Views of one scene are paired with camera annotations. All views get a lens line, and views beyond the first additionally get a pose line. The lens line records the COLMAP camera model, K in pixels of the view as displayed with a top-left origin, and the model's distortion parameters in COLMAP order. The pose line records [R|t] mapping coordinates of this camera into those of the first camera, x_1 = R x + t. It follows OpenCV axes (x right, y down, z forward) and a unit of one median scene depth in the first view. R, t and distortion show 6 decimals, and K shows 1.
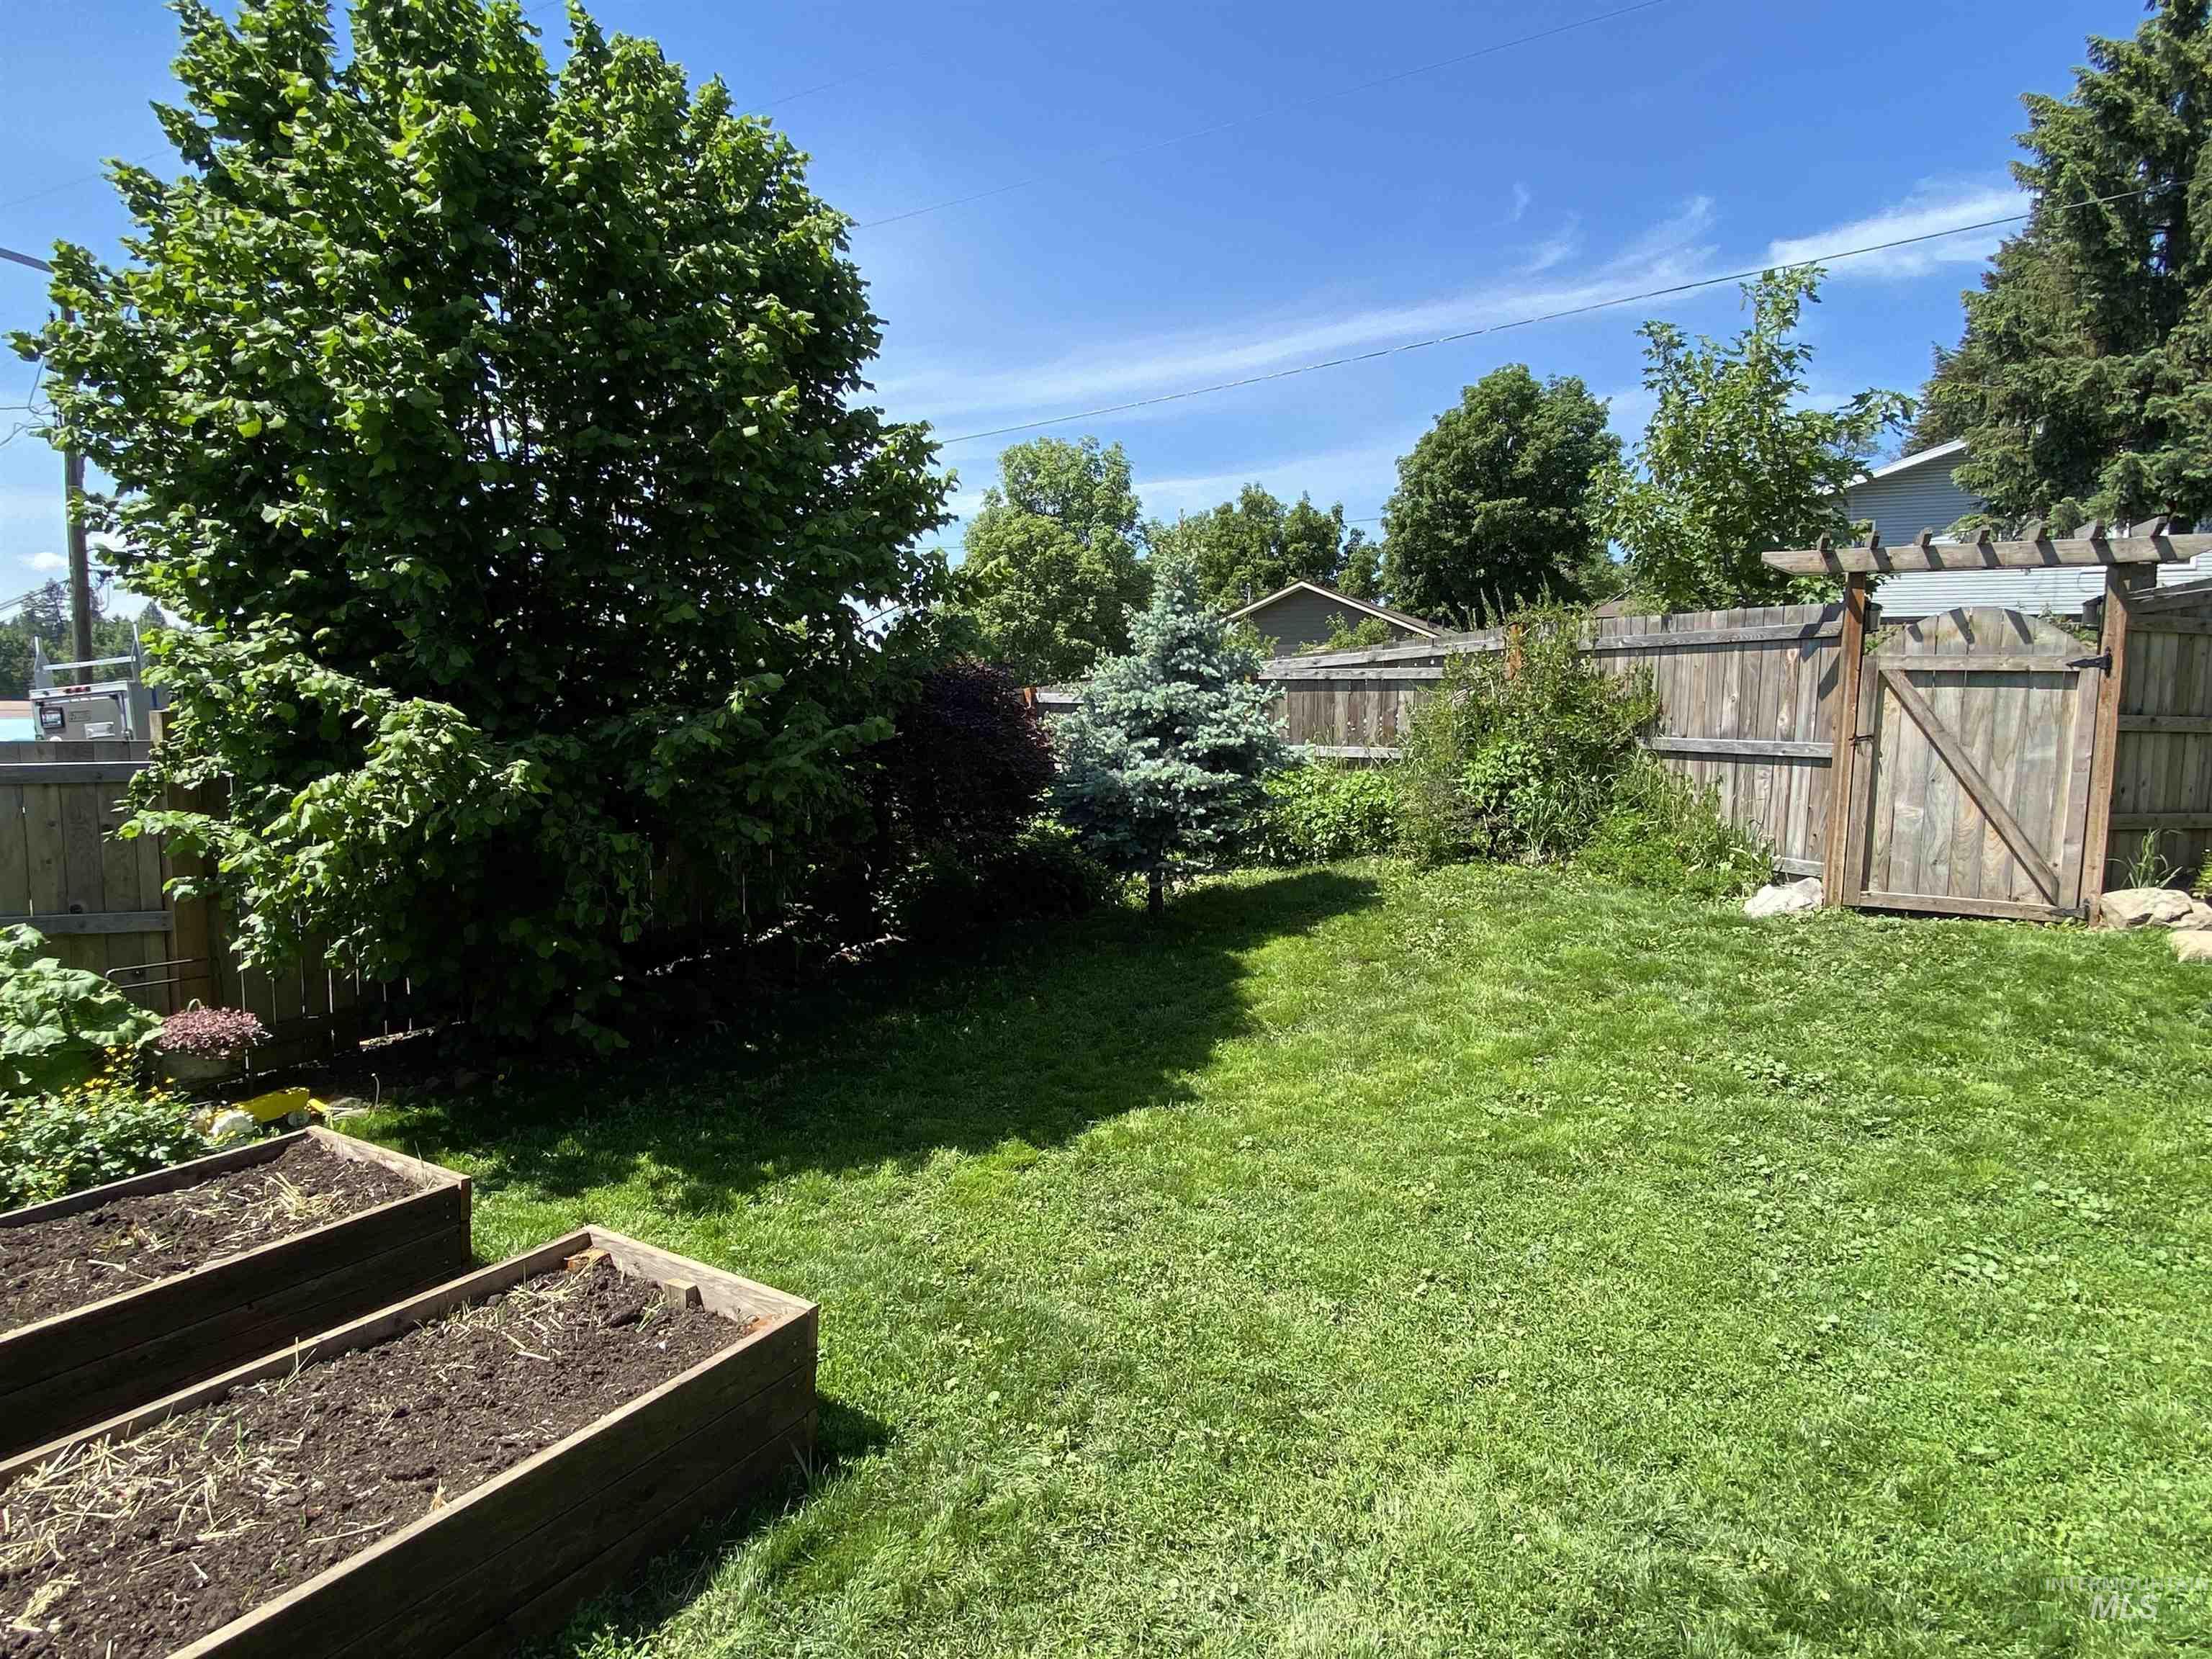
lens RADIAL K [[1204.0, 0, 1102.8], [0, 1204.0, 802.0], [0, 0, 1]] dist [0.018822, -0.028916]
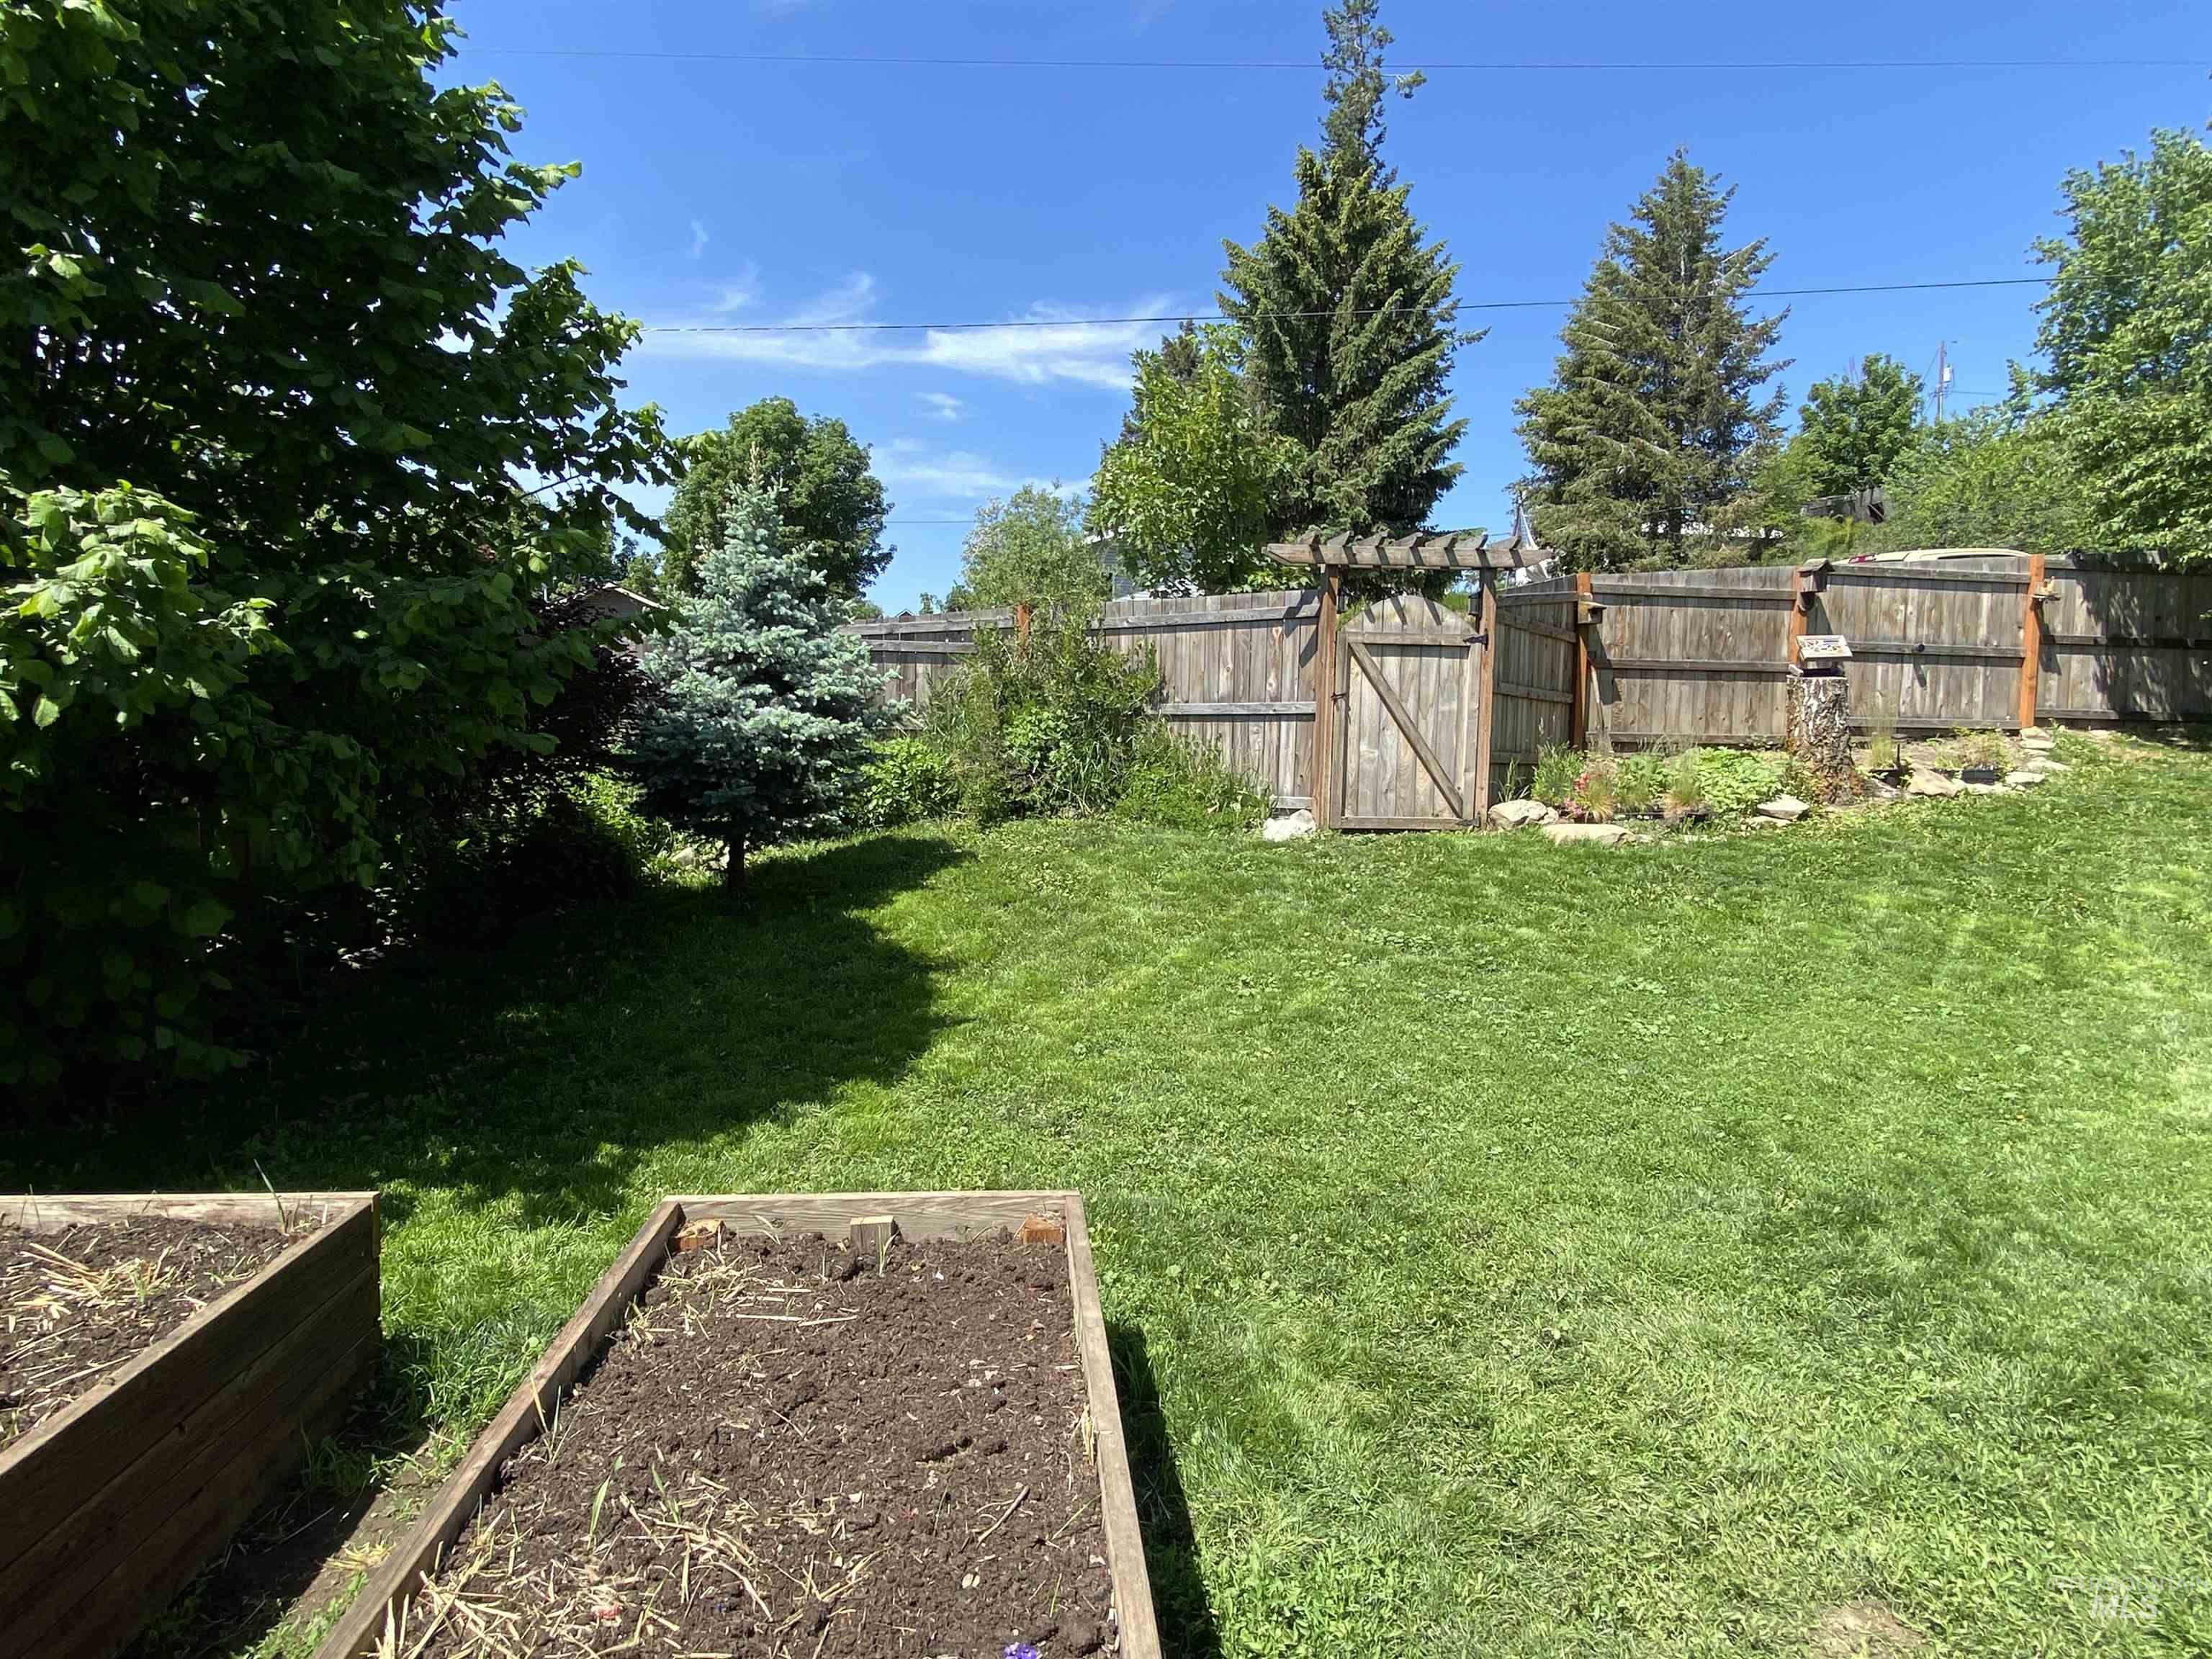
lens RADIAL K [[1204.0, 0, 1084.8], [0, 1204.0, 828.2], [0, 0, 1]] dist [0.018822, -0.028916]
pose [[0.812607, -0.037332, 0.581615, -0.297151], [0.044384, 0.999012, 0.002112, 0.064529], [-0.581120, 0.024098, 0.813461, 0.118646]]
